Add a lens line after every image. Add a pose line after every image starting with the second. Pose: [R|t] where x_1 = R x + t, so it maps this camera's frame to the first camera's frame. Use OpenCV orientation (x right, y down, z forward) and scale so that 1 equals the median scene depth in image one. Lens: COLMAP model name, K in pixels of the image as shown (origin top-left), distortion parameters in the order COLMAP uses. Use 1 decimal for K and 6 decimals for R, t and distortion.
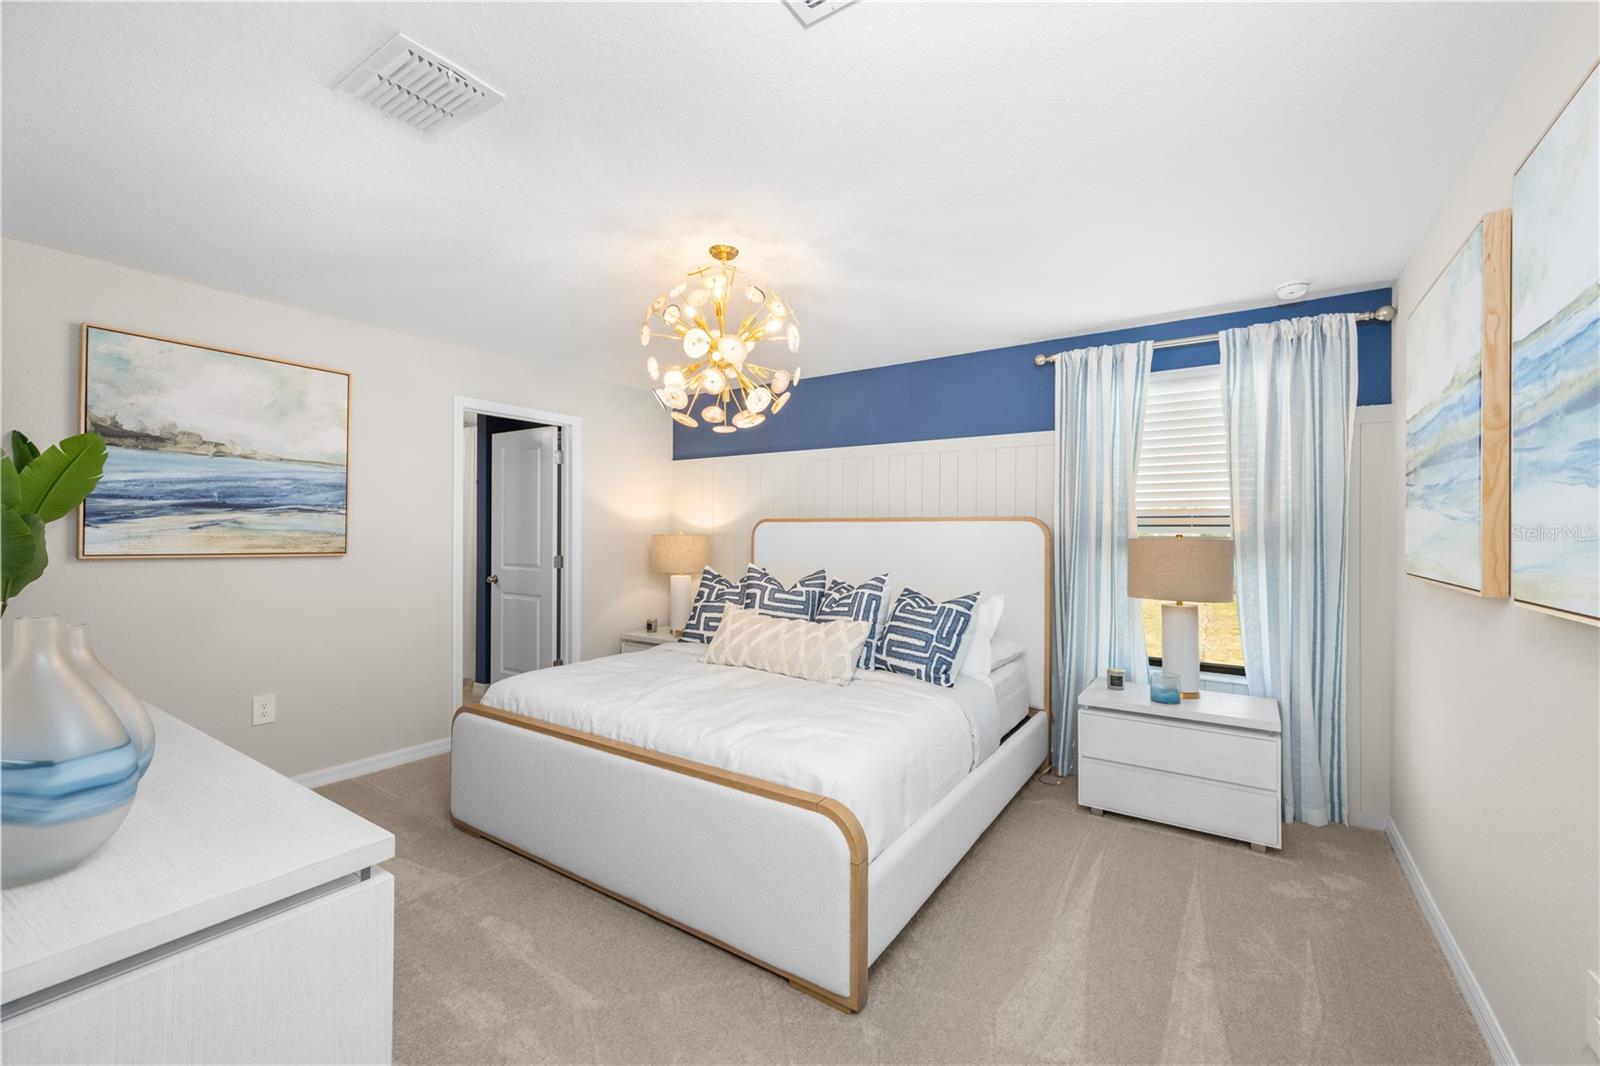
lens RADIAL K [[642.9, 0, 800.9], [0, 642.9, 530.0], [0, 0, 1]] dist [0.000826, 0.000264]
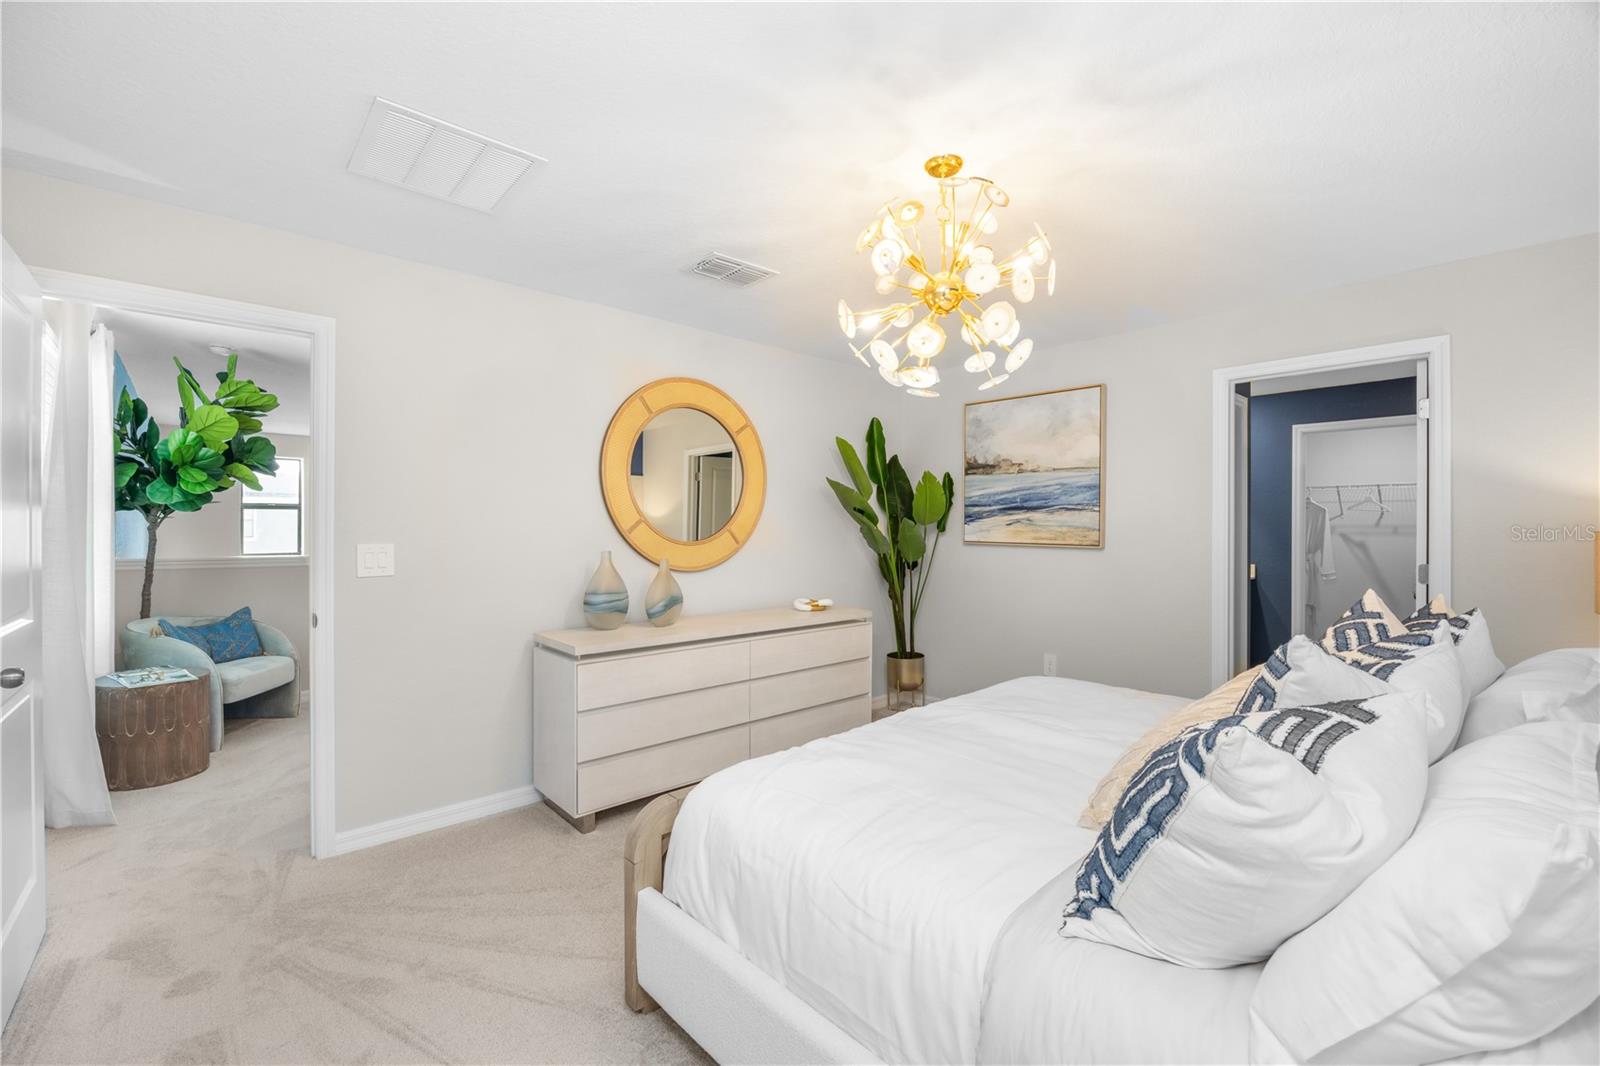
lens RADIAL K [[673.1, 0, 800.0], [0, 673.1, 533.0], [0, 0, 1]] dist [-0.018679, -0.000103]
pose [[-0.246906, 0.001737, -0.969038, 0.613887], [-0.001236, 0.999997, 0.002107, 0.012884], [0.969039, 0.001718, -0.246904, 0.884440]]
